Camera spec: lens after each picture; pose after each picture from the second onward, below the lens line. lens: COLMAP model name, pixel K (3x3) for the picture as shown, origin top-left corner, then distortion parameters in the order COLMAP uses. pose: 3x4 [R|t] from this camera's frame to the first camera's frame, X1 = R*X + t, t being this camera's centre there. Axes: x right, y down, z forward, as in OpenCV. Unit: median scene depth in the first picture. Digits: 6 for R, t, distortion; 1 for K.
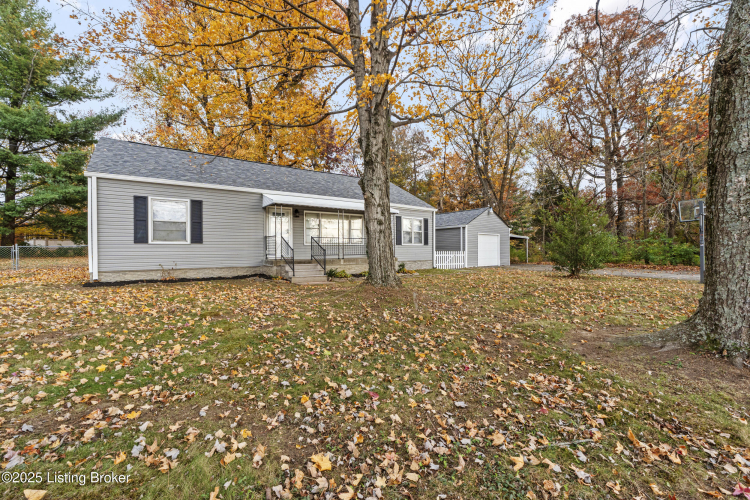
lens RADIAL K [[314.5, 0, 377.3], [0, 314.5, 247.9], [0, 0, 1]] dist [-0.005473, -0.001104]
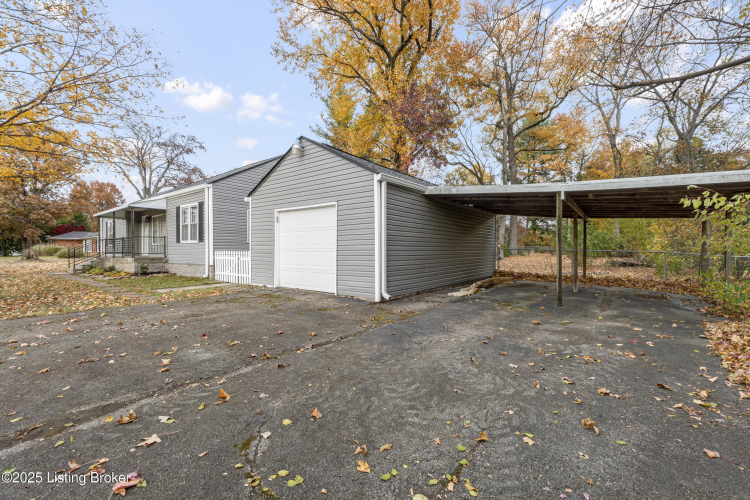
lens RADIAL K [[314.5, 0, 378.8], [0, 314.5, 253.8], [0, 0, 1]] dist [-0.005473, -0.001104]
pose [[0.278835, -0.002665, -0.960335, 0.953459], [-0.005875, 0.999973, -0.004480, 0.018516], [0.960321, 0.006891, 0.278811, 1.244523]]
